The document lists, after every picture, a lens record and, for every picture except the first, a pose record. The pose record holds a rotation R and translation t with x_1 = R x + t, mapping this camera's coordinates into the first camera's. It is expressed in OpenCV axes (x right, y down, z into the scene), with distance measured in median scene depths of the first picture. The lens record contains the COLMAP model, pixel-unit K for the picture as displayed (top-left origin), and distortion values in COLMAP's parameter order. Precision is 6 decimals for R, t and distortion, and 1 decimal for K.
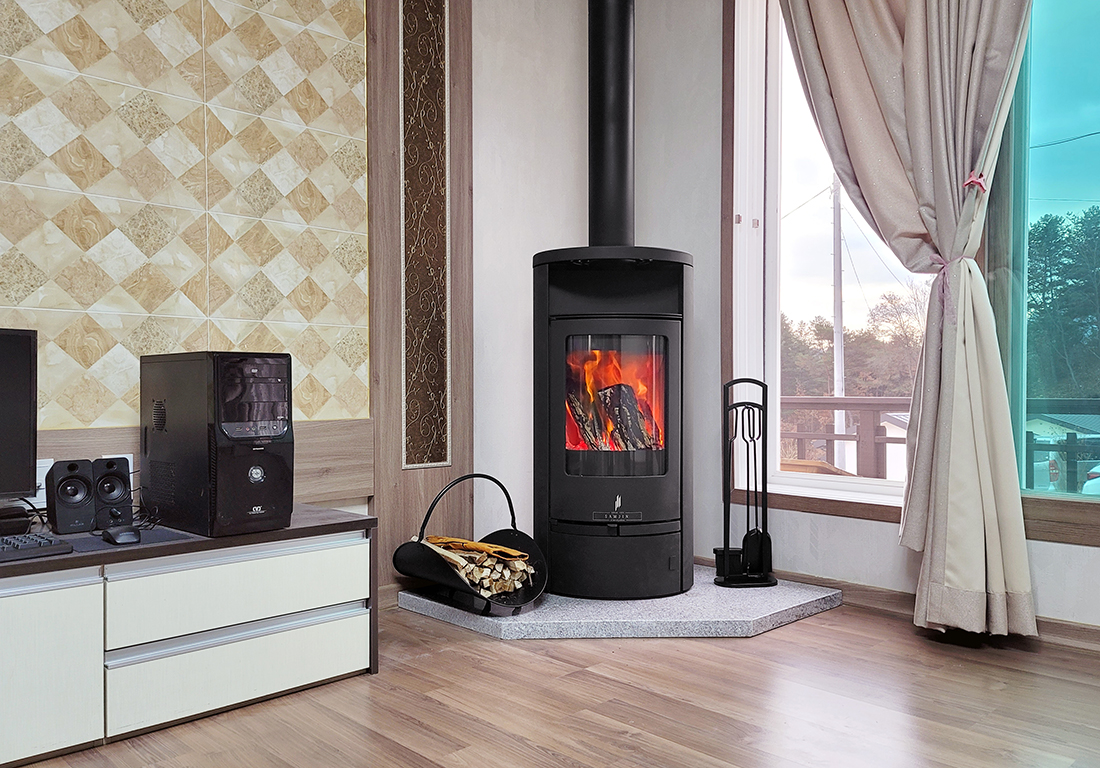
lens RADIAL K [[840.5, 0, 563.6], [0, 840.5, 392.3], [0, 0, 1]] dist [0.044537, -0.002821]
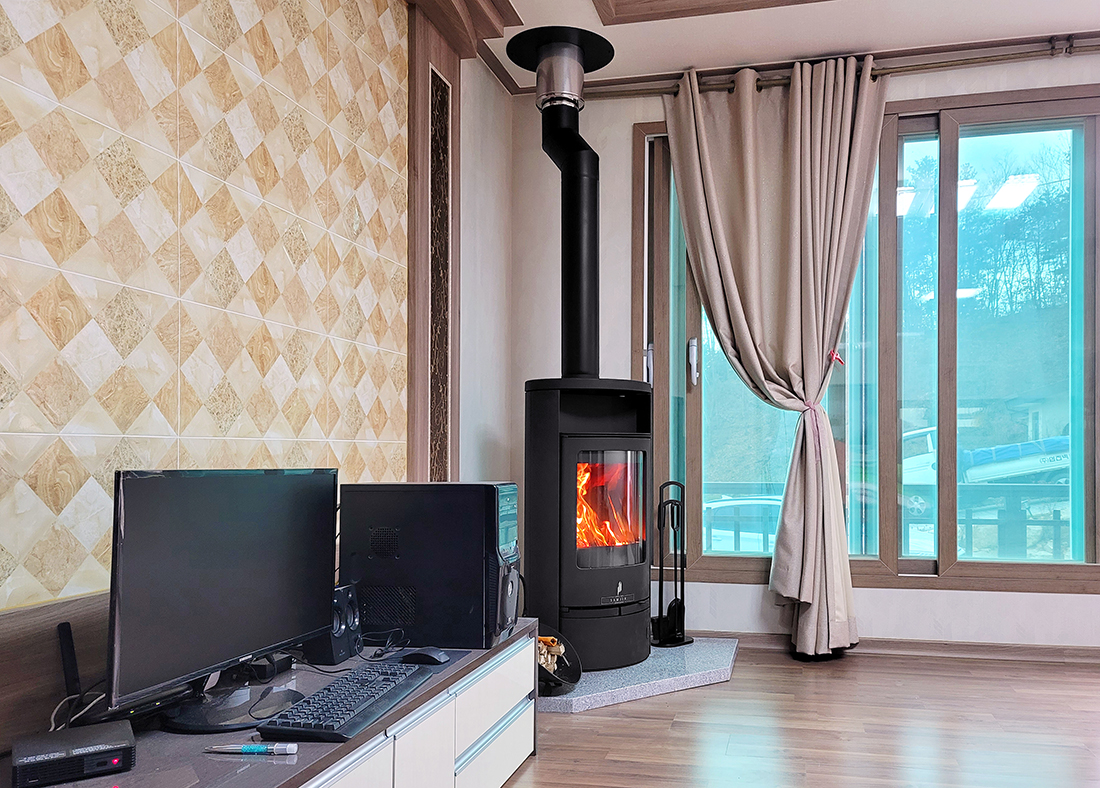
lens RADIAL K [[857.0, 0, 592.9], [0, 857.0, 438.2], [0, 0, 1]] dist [0.004661, 0.001053]
pose [[0.841522, 0.007846, 0.540165, -0.649641], [0.003911, 0.999780, -0.020616, -0.061946], [-0.540208, 0.019461, 0.841307, -0.031145]]
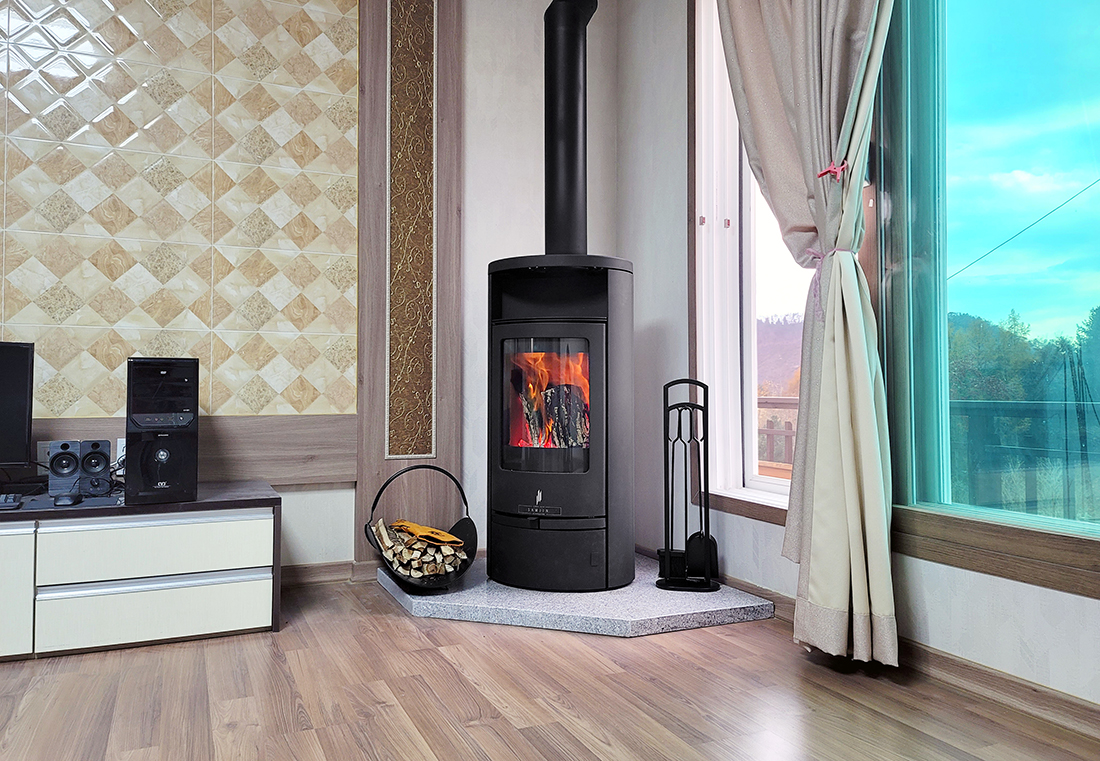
lens RADIAL K [[797.7, 0, 545.4], [0, 797.7, 370.4], [0, 0, 1]] dist [-0.004622, 0.036105]
pose [[0.939838, -0.002050, -0.341615, 0.407391], [-0.008697, 0.999514, -0.029923, 0.002107], [0.341510, 0.031094, 0.939364, 0.062590]]
